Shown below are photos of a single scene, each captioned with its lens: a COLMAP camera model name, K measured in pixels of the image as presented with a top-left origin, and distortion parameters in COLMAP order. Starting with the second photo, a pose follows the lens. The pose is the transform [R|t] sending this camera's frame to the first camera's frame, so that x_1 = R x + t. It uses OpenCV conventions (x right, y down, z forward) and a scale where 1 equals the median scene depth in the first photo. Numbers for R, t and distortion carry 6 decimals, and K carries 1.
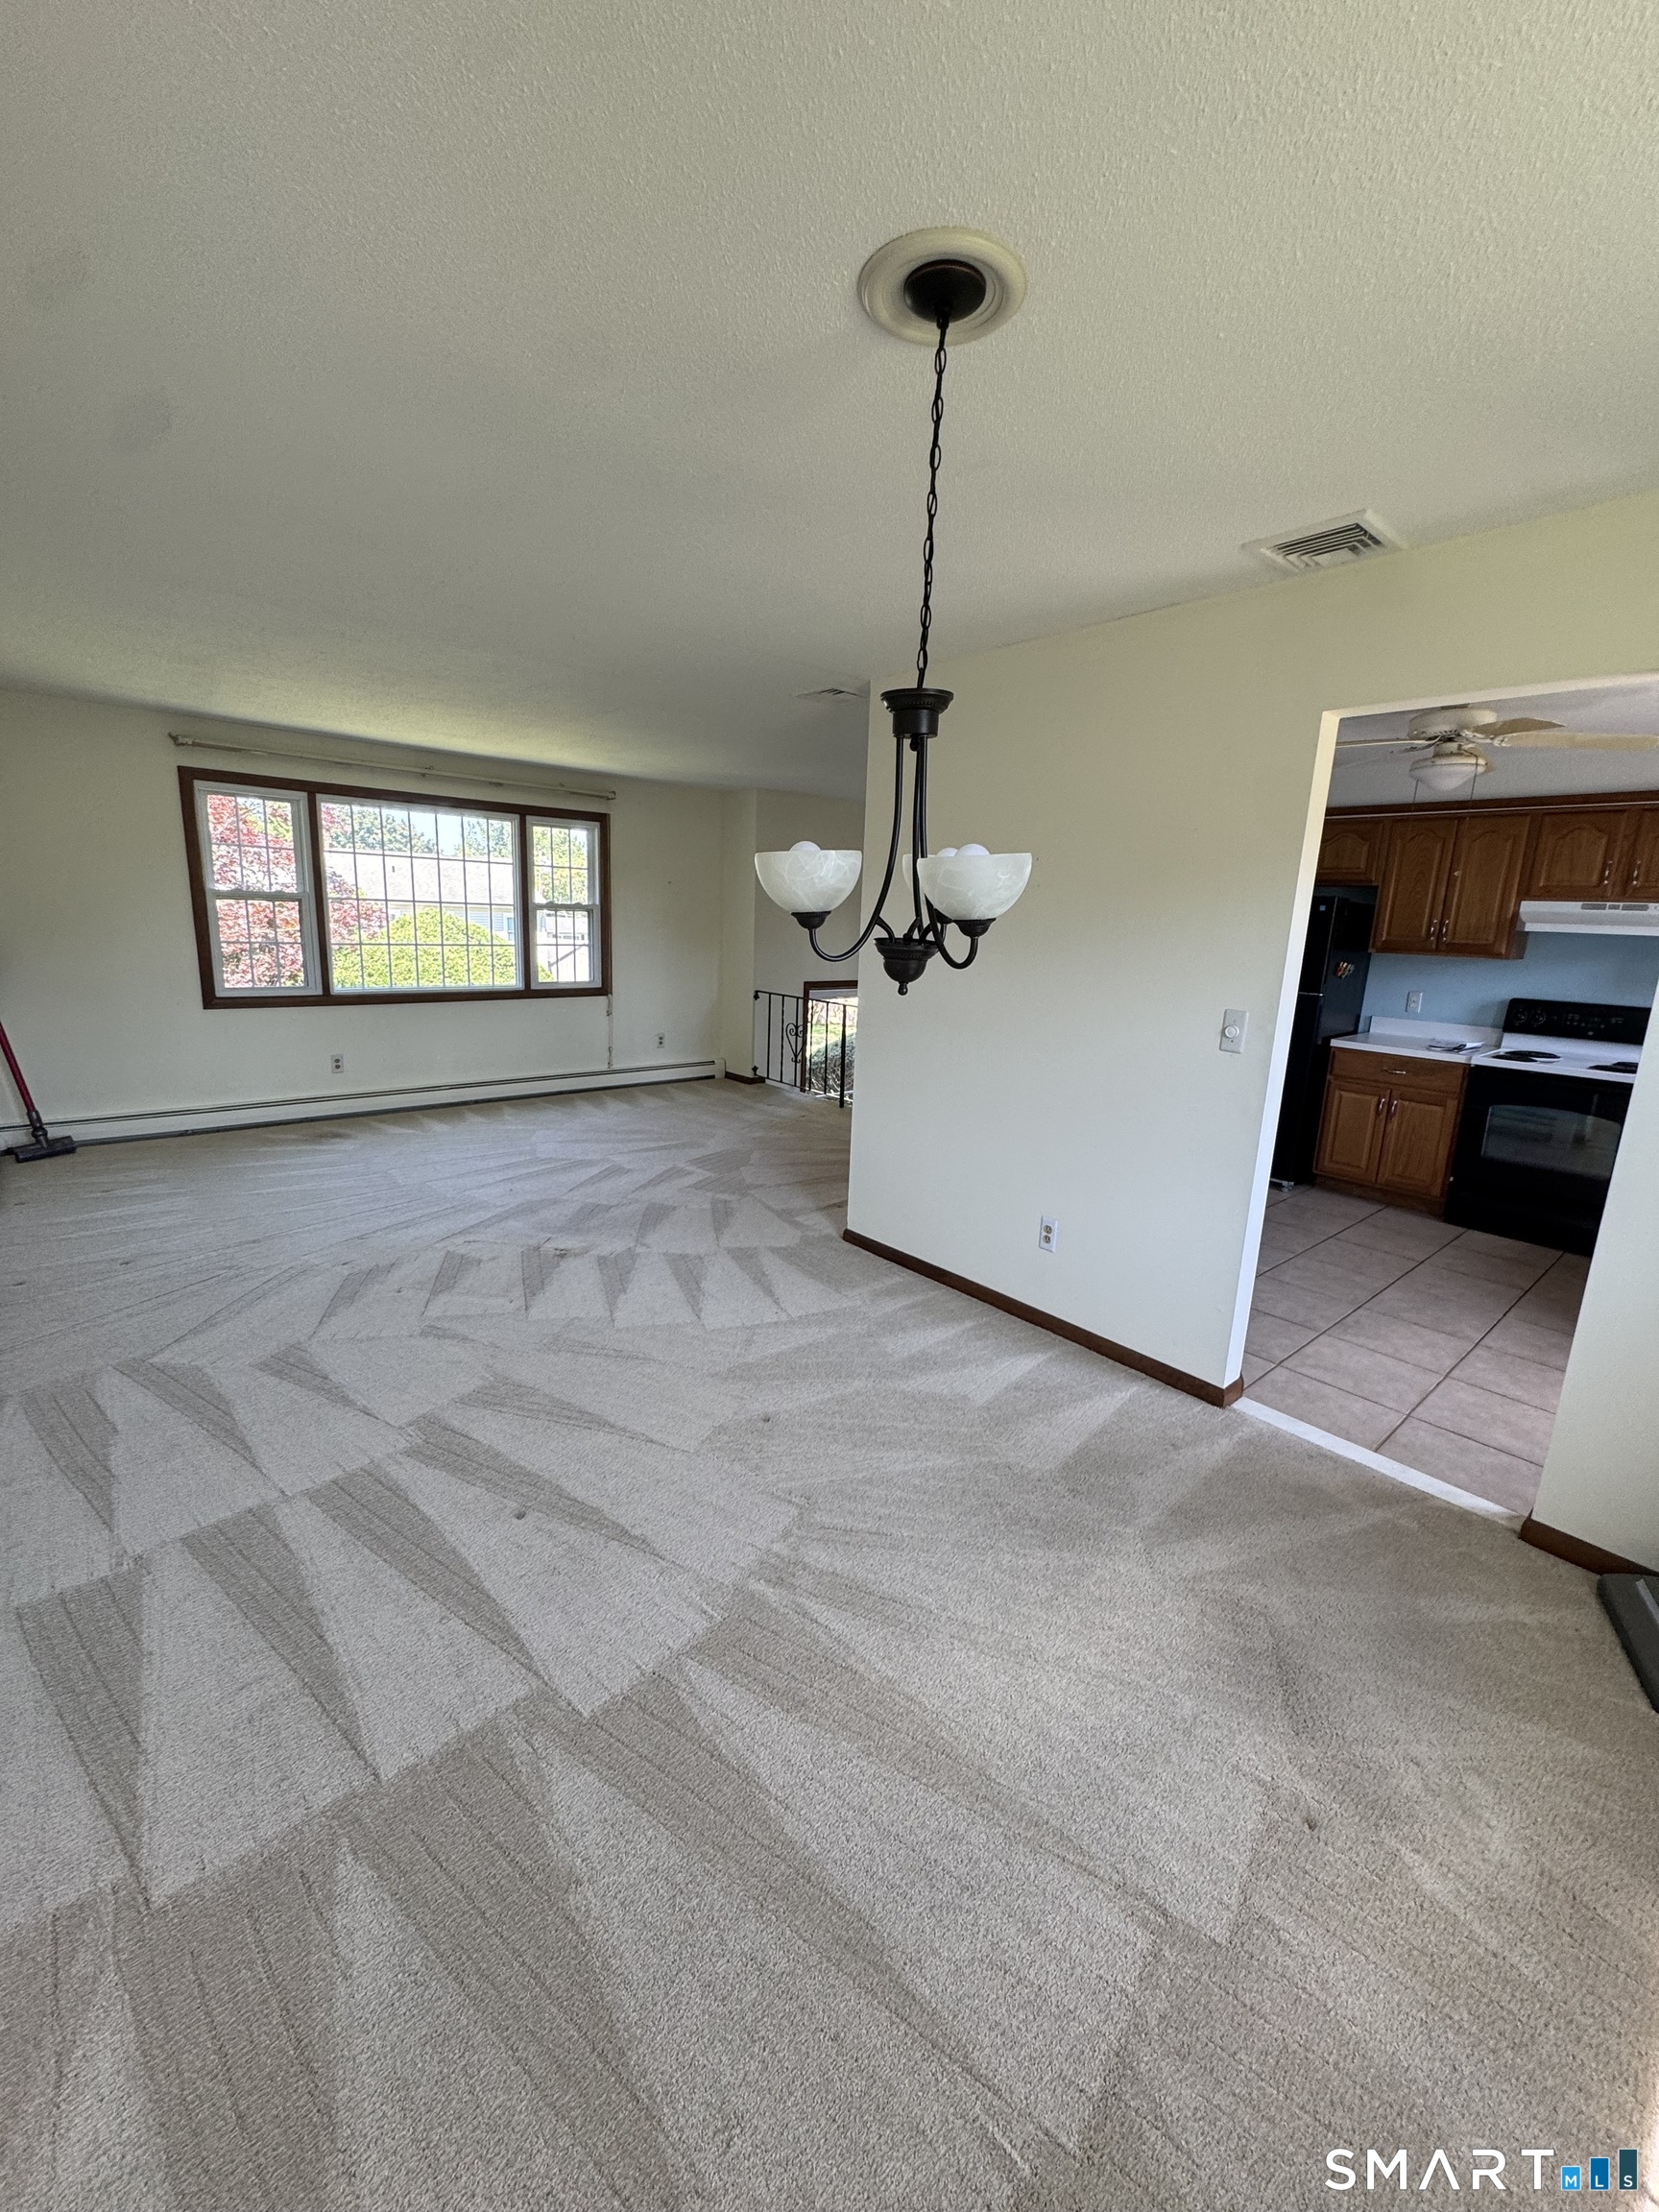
lens RADIAL K [[888.4, 0, 821.5], [0, 888.4, 1102.7], [0, 0, 1]] dist [-0.001533, -0.000015]
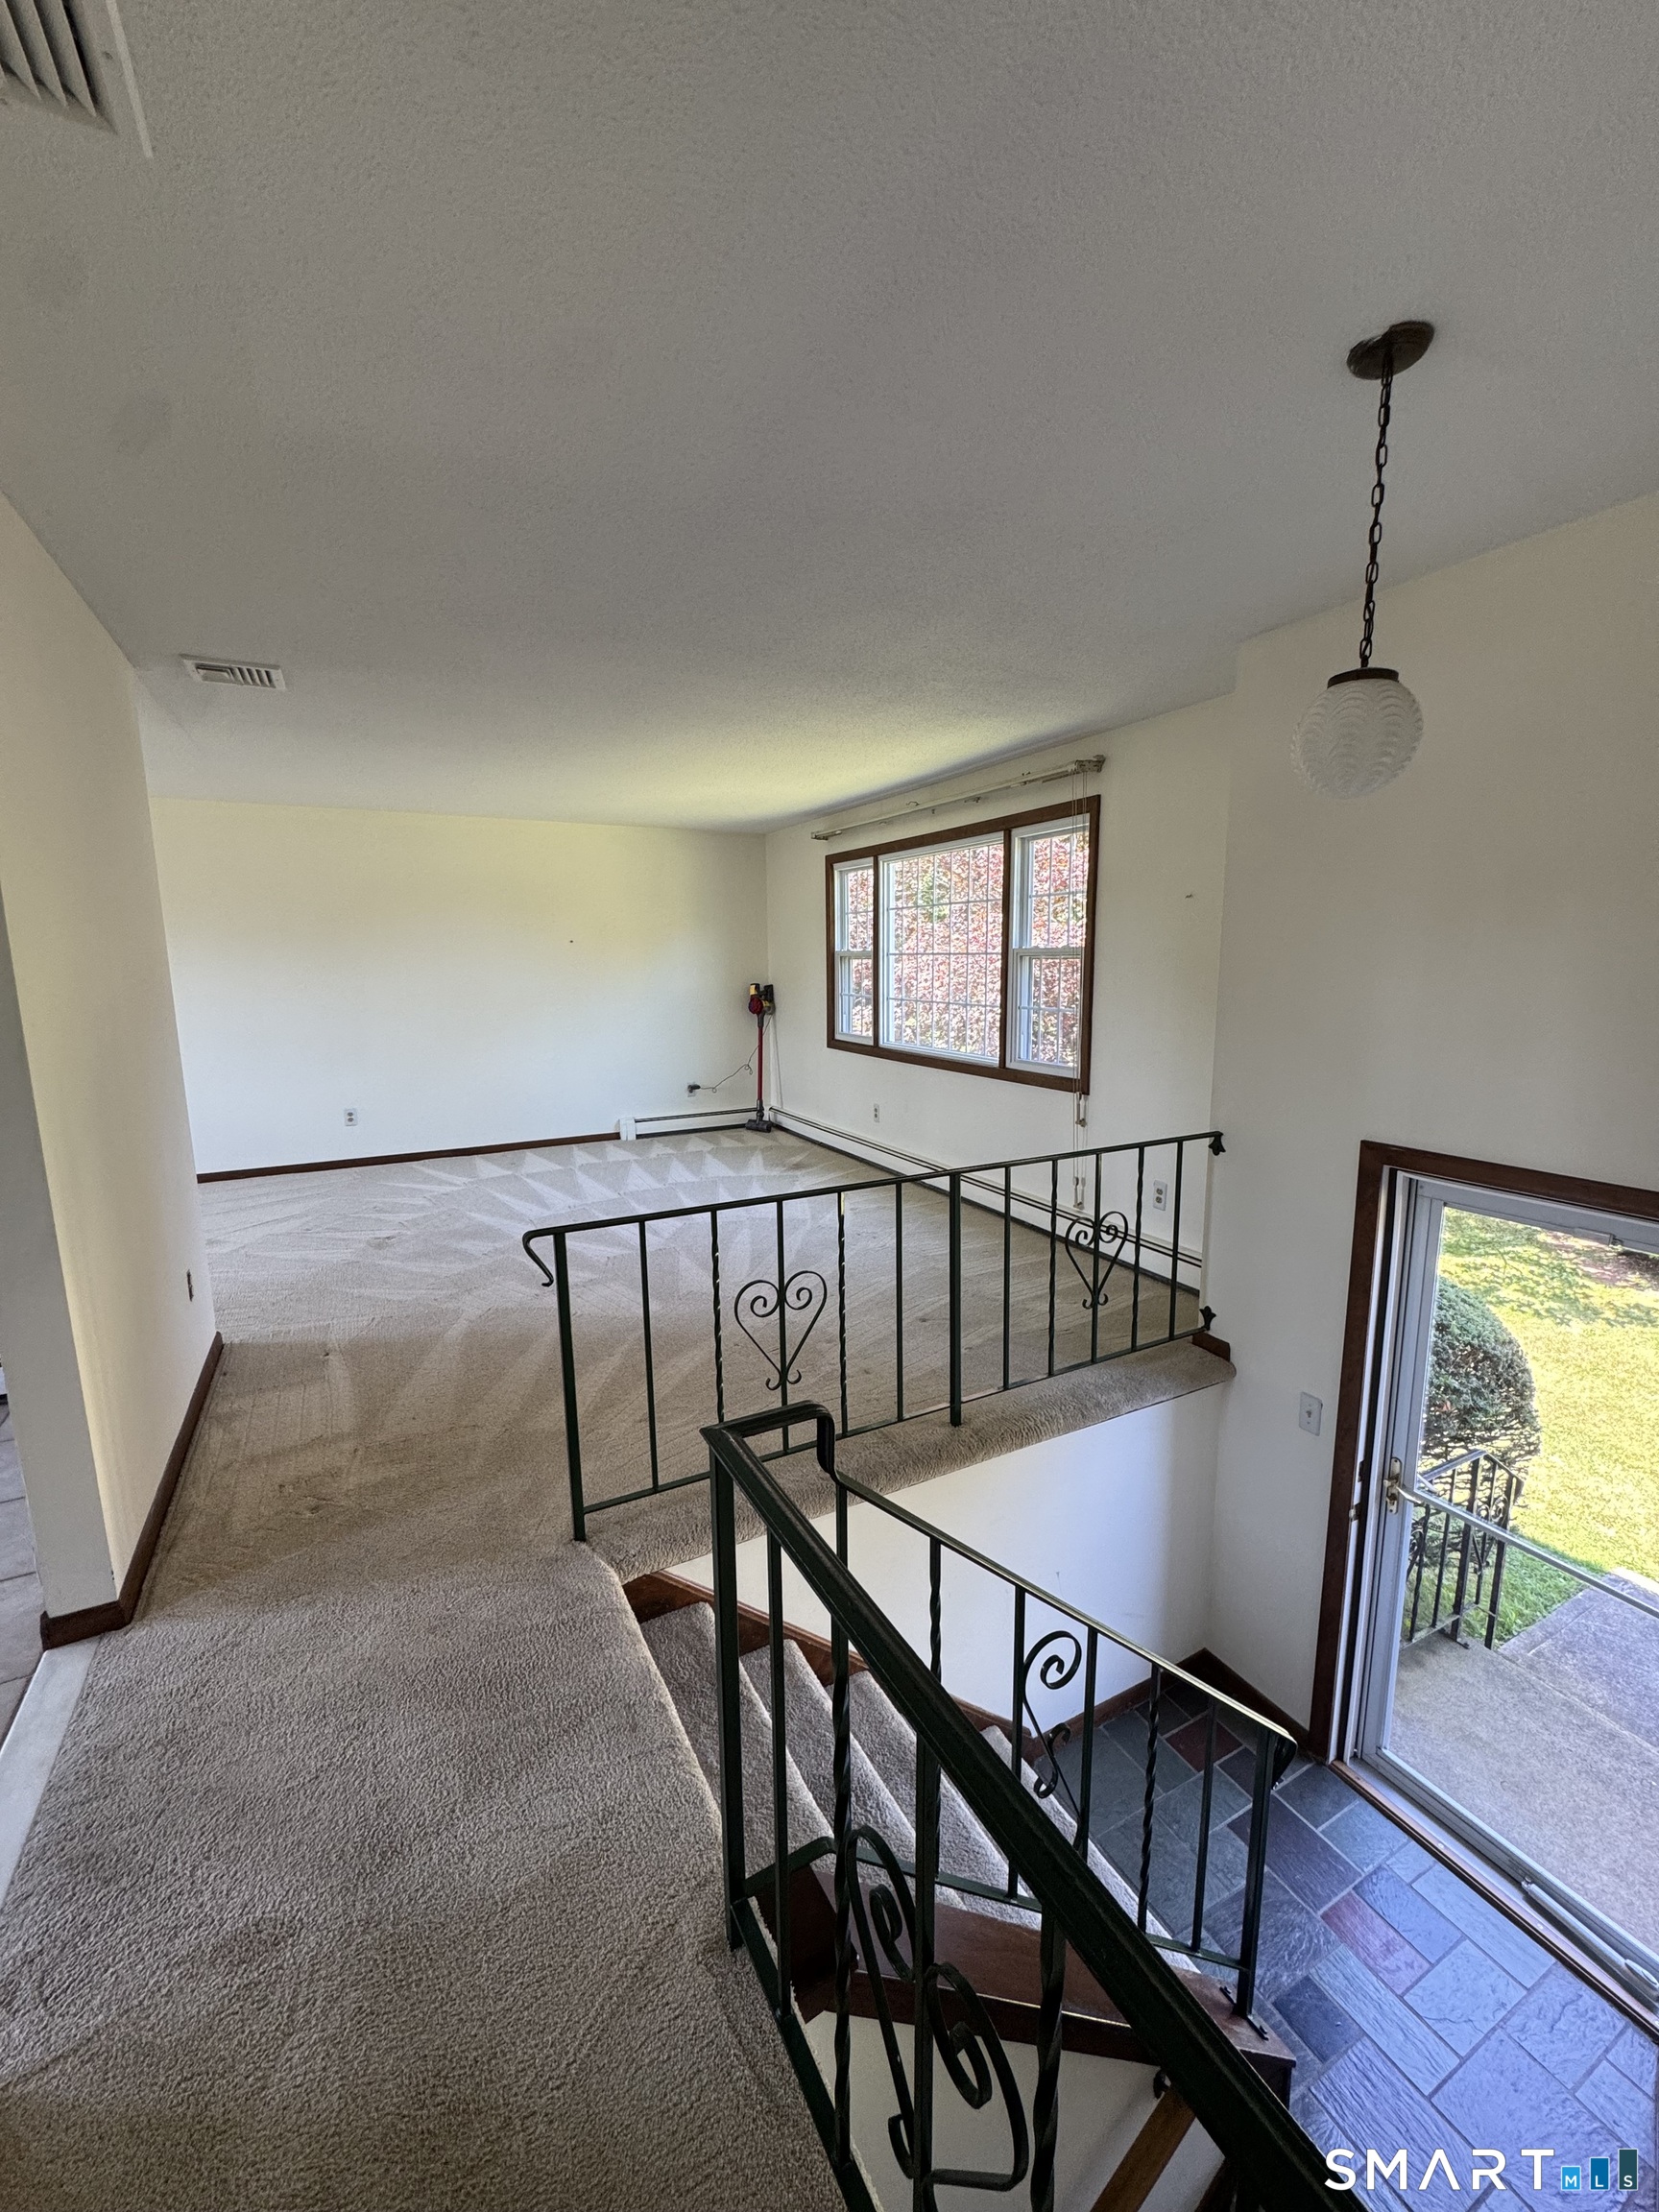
lens RADIAL K [[888.4, 0, 829.5], [0, 888.4, 1102.7], [0, 0, 1]] dist [-0.001533, -0.000015]
pose [[-0.226159, 0.121187, -0.966522, 0.506791], [-0.205085, 0.964066, 0.168867, -0.237922], [0.952256, 0.236410, -0.193179, 1.244226]]
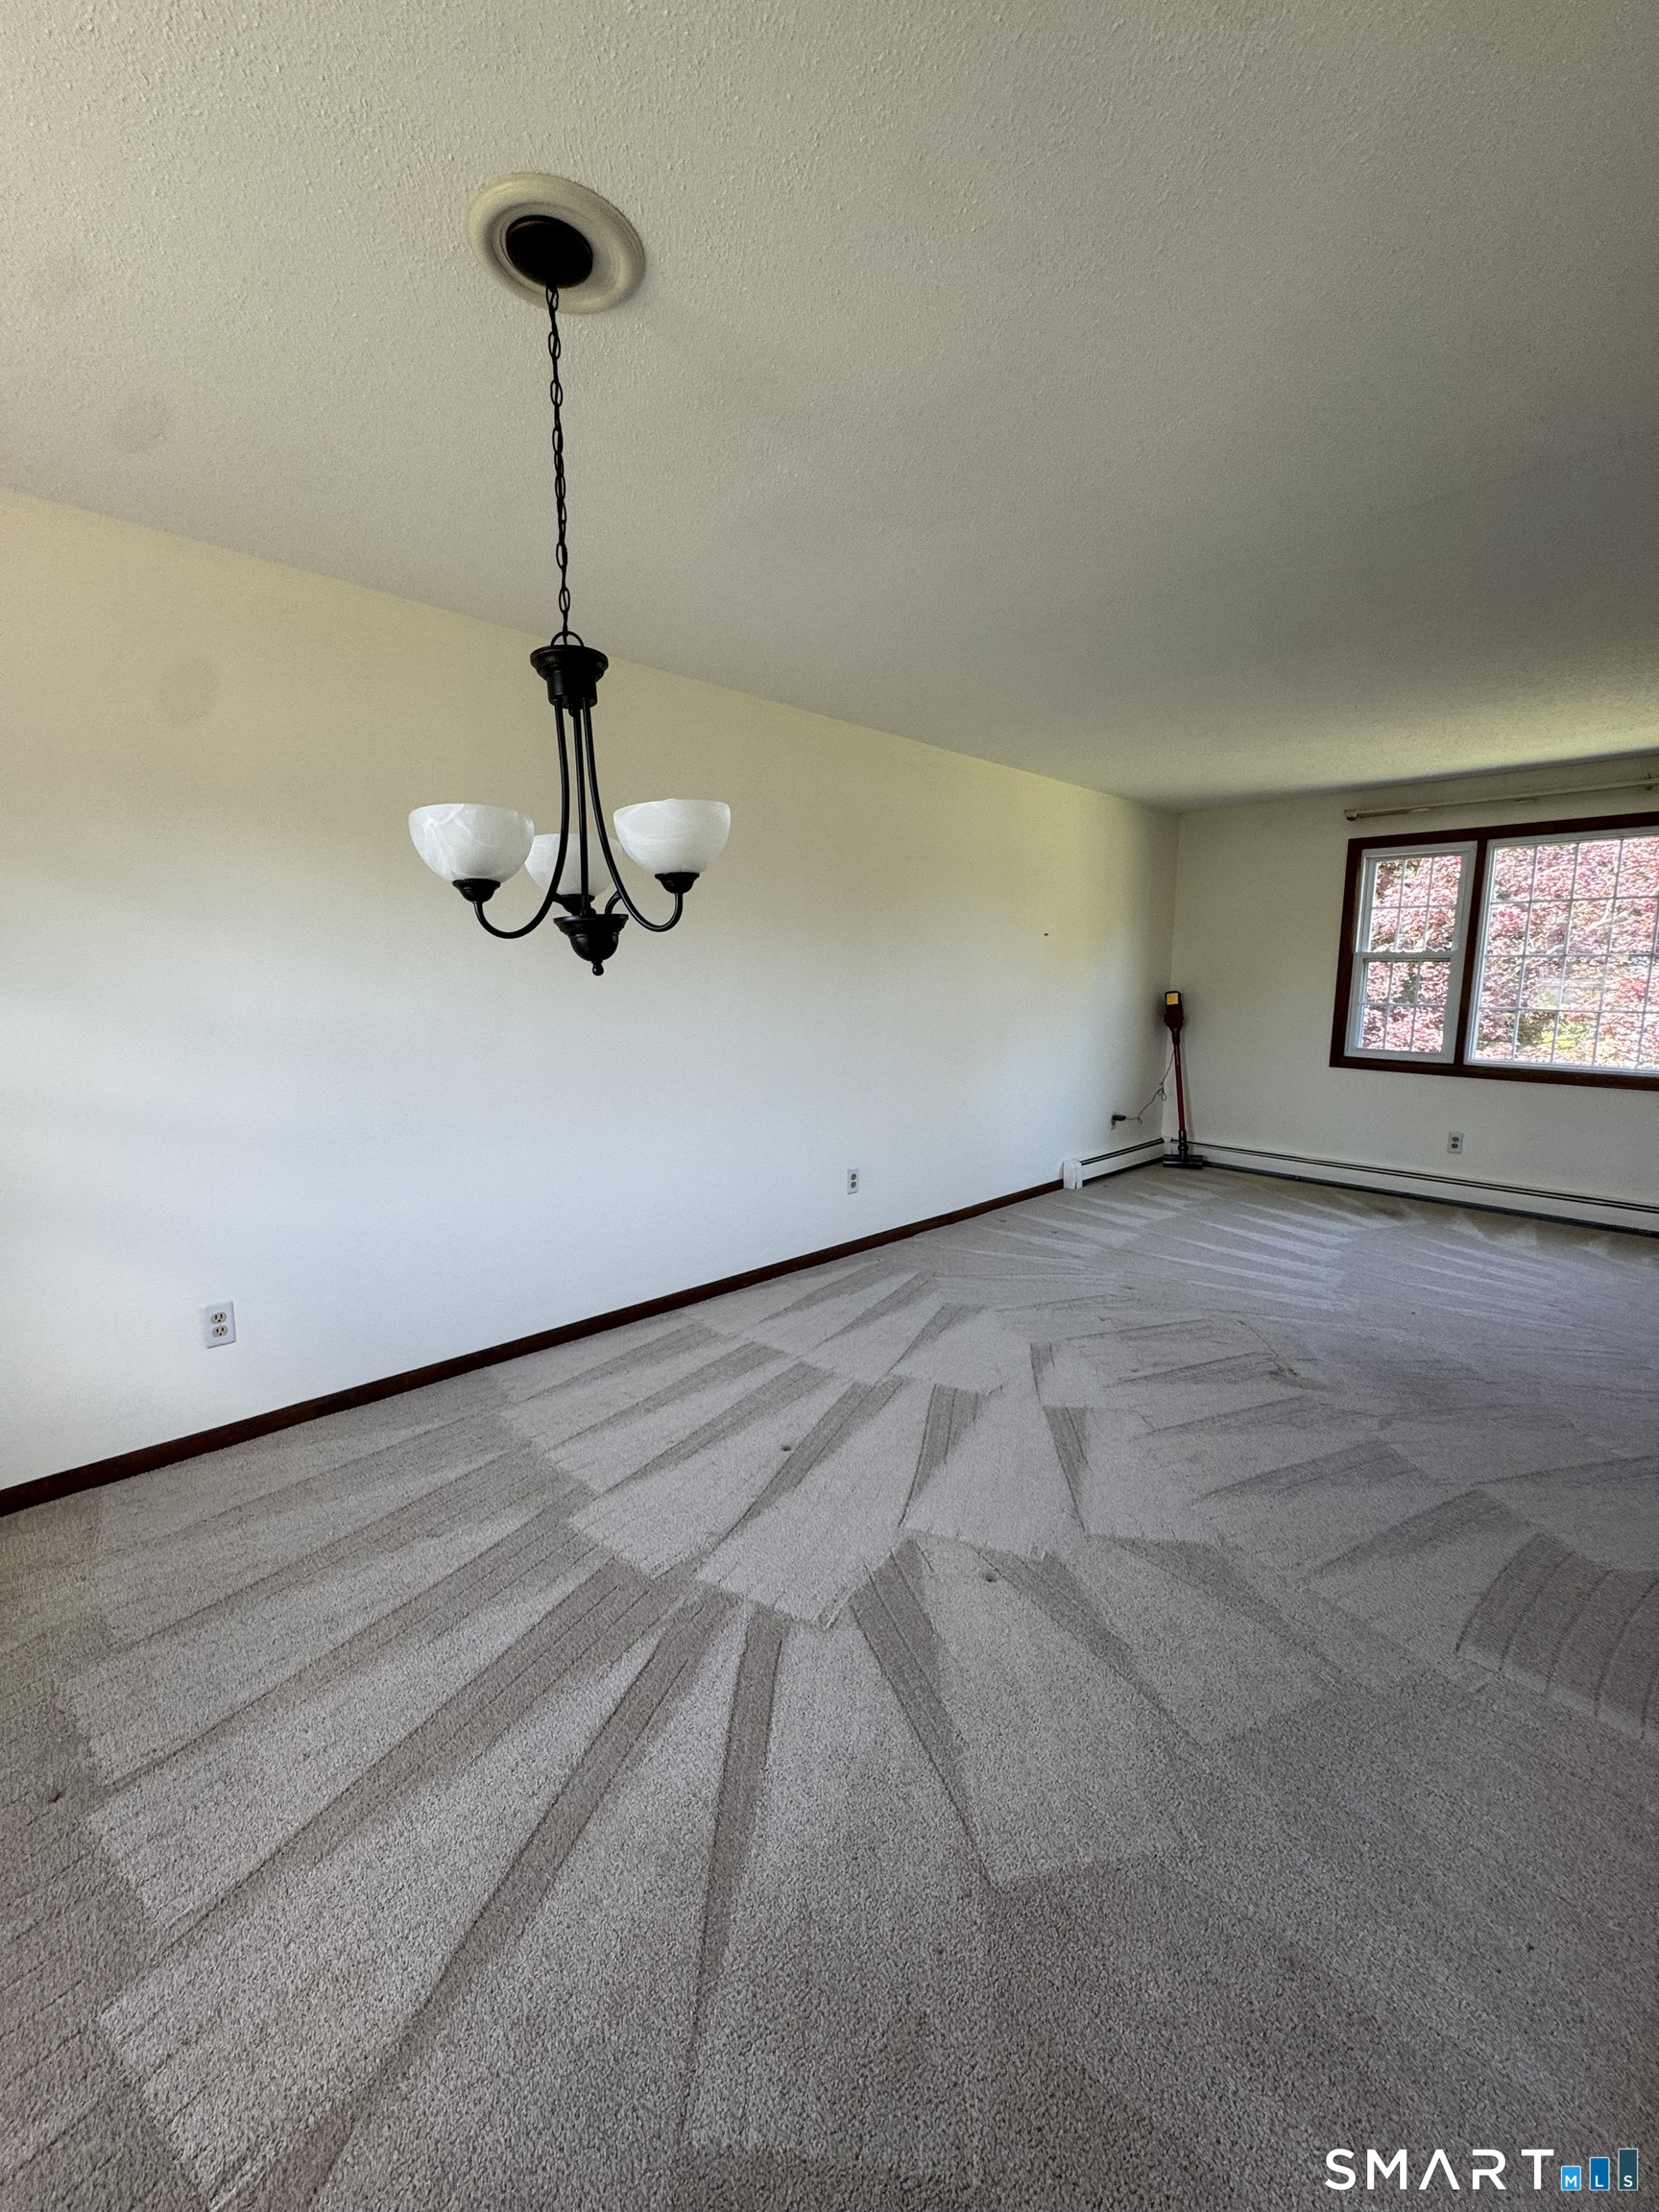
lens RADIAL K [[888.4, 0, 847.2], [0, 888.4, 1100.7], [0, 0, 1]] dist [-0.001533, -0.000015]
pose [[0.065391, 0.103629, -0.992464, 0.305922], [-0.212985, 0.973123, 0.087577, -0.036009], [0.974865, 0.205653, 0.085705, 0.358949]]
